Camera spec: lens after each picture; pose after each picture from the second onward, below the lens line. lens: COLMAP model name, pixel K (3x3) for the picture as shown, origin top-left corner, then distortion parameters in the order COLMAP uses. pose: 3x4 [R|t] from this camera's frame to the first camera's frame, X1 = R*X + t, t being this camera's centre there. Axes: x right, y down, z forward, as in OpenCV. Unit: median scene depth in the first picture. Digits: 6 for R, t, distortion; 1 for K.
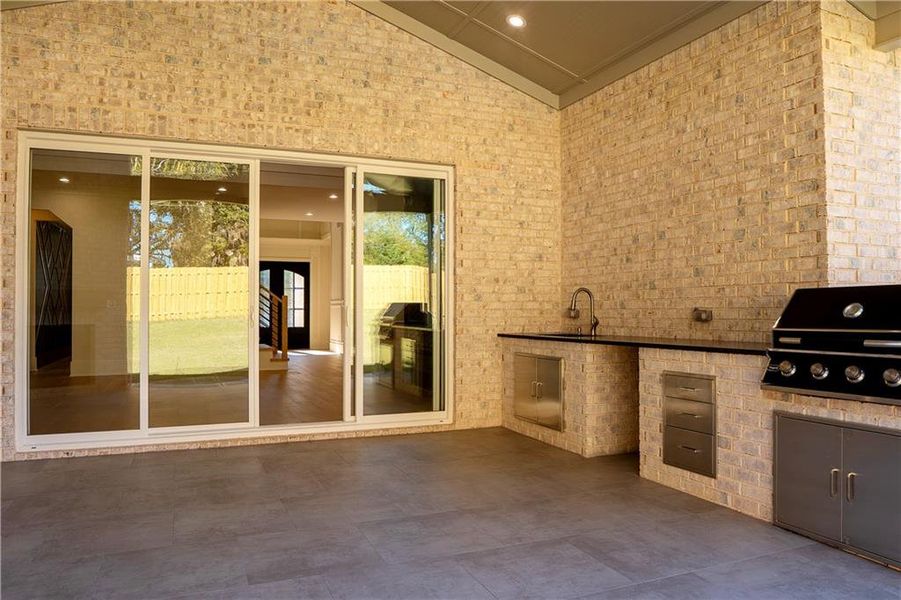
lens RADIAL K [[659.1, 0, 468.0], [0, 659.1, 297.6], [0, 0, 1]] dist [-0.053371, 0.003129]
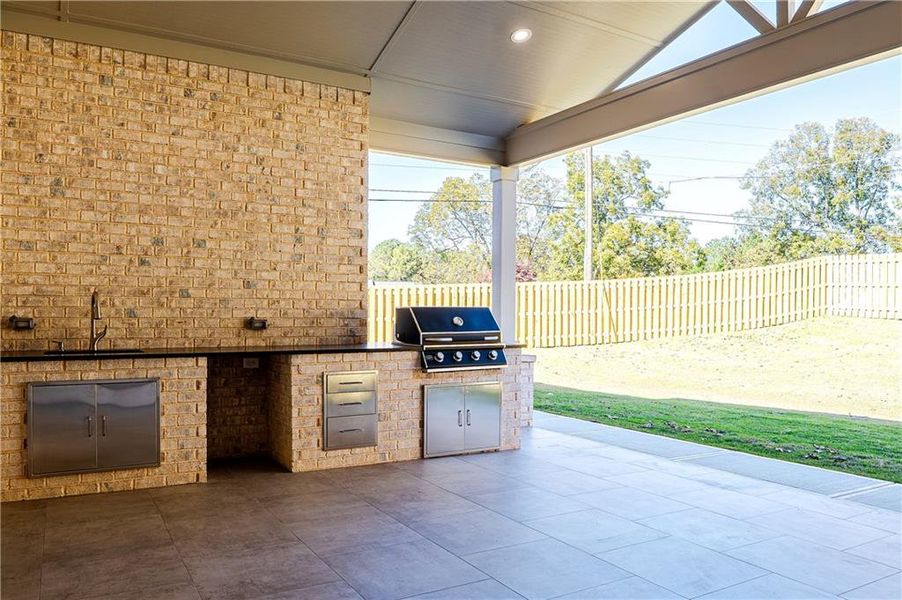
lens RADIAL K [[677.8, 0, 425.2], [0, 677.8, 306.3], [0, 0, 1]] dist [-0.063271, 0.003910]
pose [[-0.116957, 0.006514, 0.993116, -0.874889], [-0.027638, 0.999570, -0.009811, -0.000133], [-0.992752, -0.028595, -0.116727, 0.910427]]
